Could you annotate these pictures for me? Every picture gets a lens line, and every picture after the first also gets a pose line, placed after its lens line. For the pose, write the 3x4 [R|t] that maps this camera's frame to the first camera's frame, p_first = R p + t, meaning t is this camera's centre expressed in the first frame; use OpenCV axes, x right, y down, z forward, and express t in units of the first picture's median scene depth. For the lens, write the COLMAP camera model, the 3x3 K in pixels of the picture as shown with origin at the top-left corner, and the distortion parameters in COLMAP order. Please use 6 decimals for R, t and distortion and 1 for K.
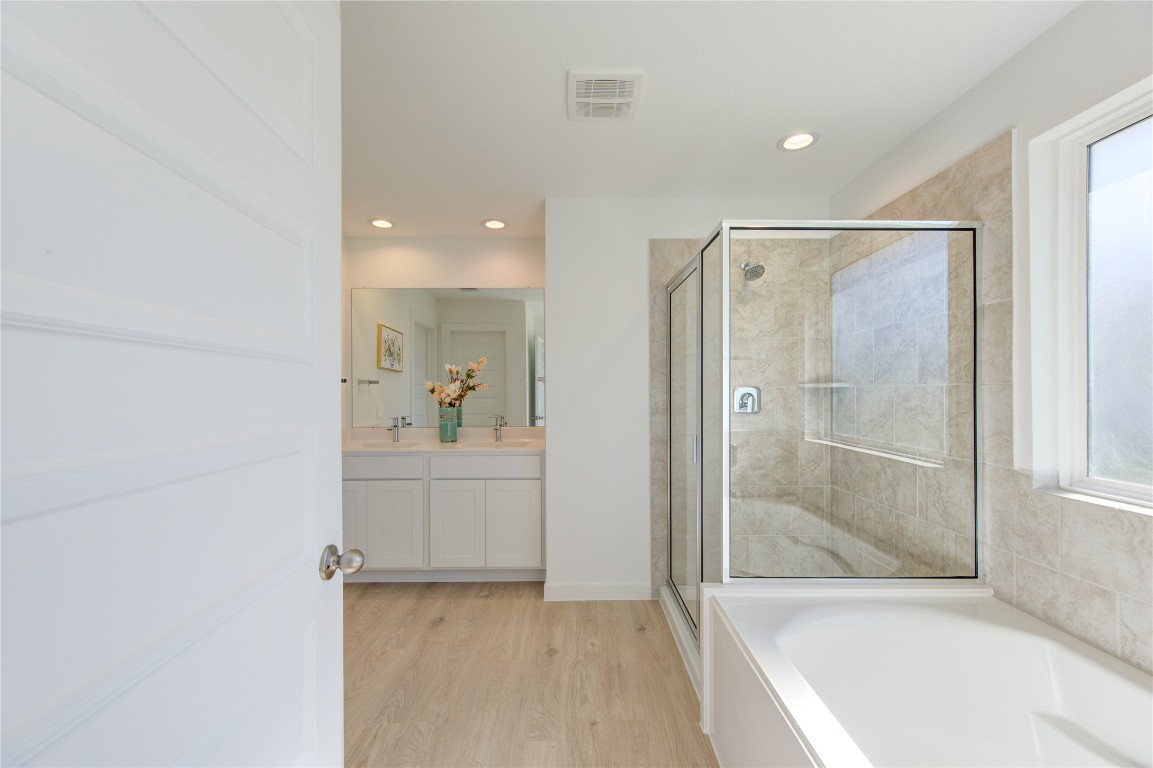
lens RADIAL K [[449.8, 0, 574.0], [0, 449.8, 389.2], [0, 0, 1]] dist [-0.000085, -0.000039]
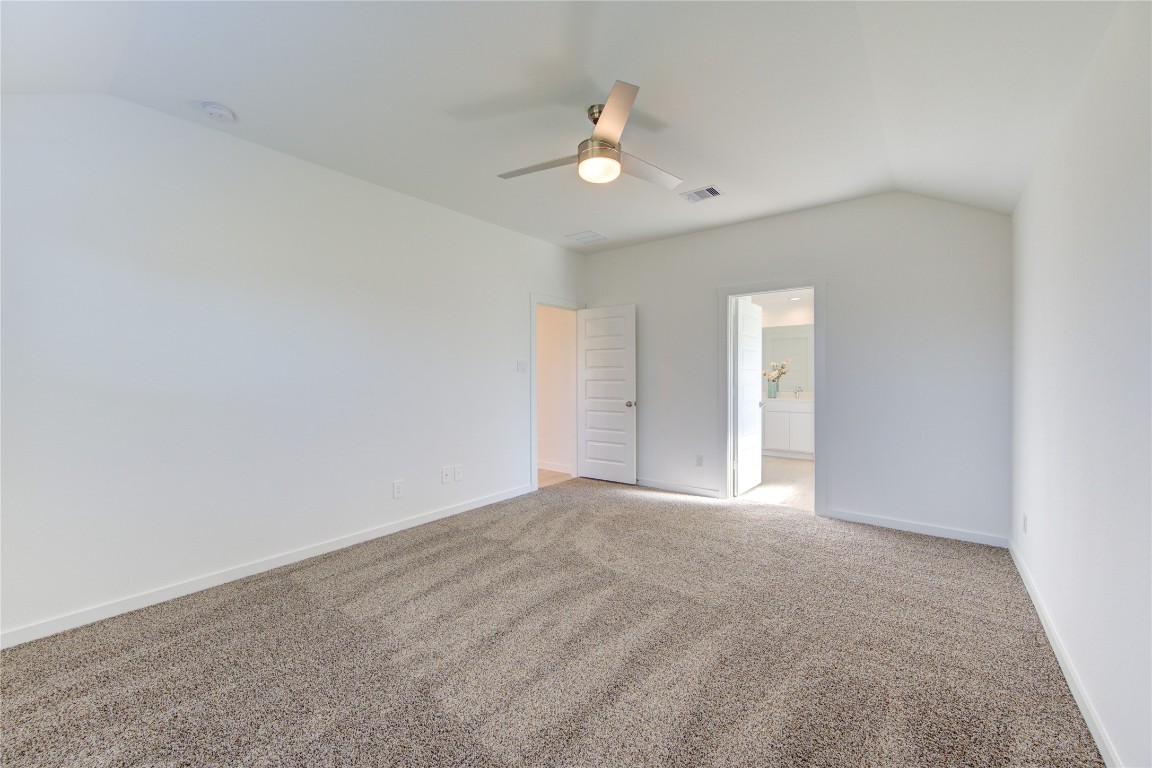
lens RADIAL K [[449.4, 0, 573.5], [0, 449.4, 389.2], [0, 0, 1]] dist [-0.000085, -0.000039]
pose [[0.781857, 0.009796, -0.623381, 0.323603], [0.009397, 0.999578, 0.027494, 0.005535], [0.623387, -0.027354, 0.781435, -1.294734]]
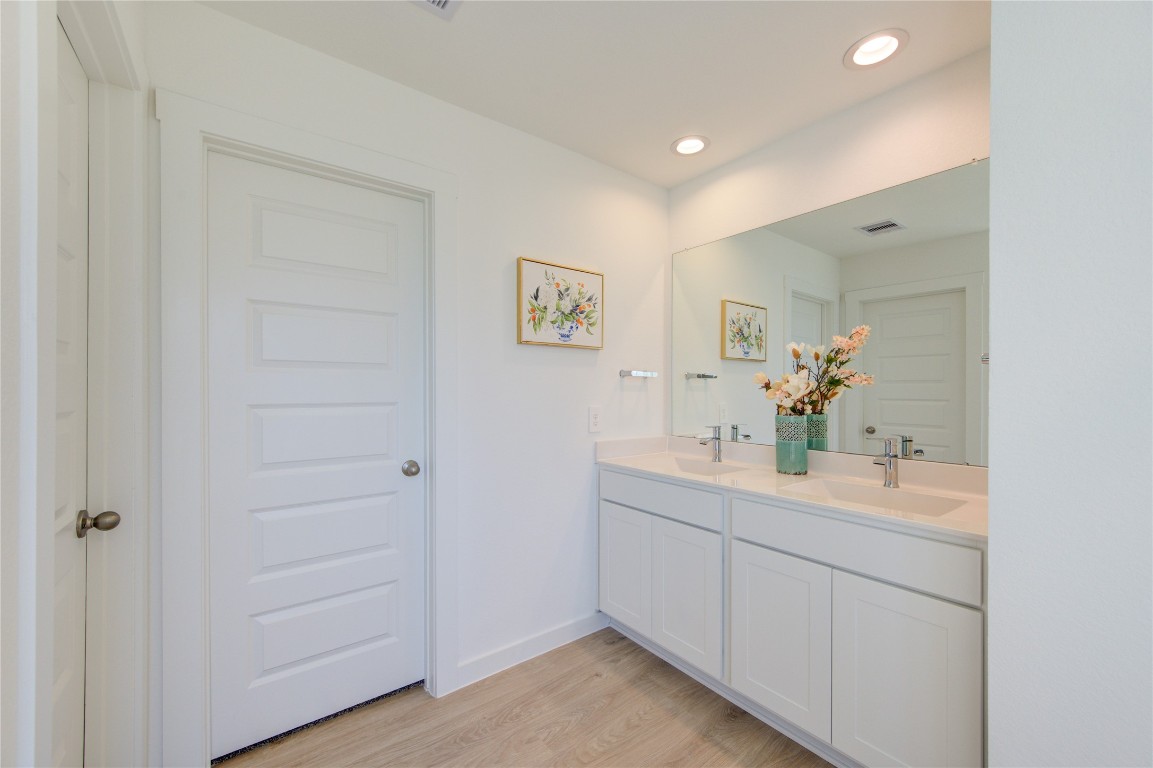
lens RADIAL K [[449.8, 0, 574.0], [0, 449.8, 389.2], [0, 0, 1]] dist [-0.000085, -0.000039]
pose [[0.595403, 0.000756, -0.803427, 0.025631], [0.000175, 0.999999, 0.001071, 0.005714], [0.803427, -0.000778, 0.595403, 0.415509]]
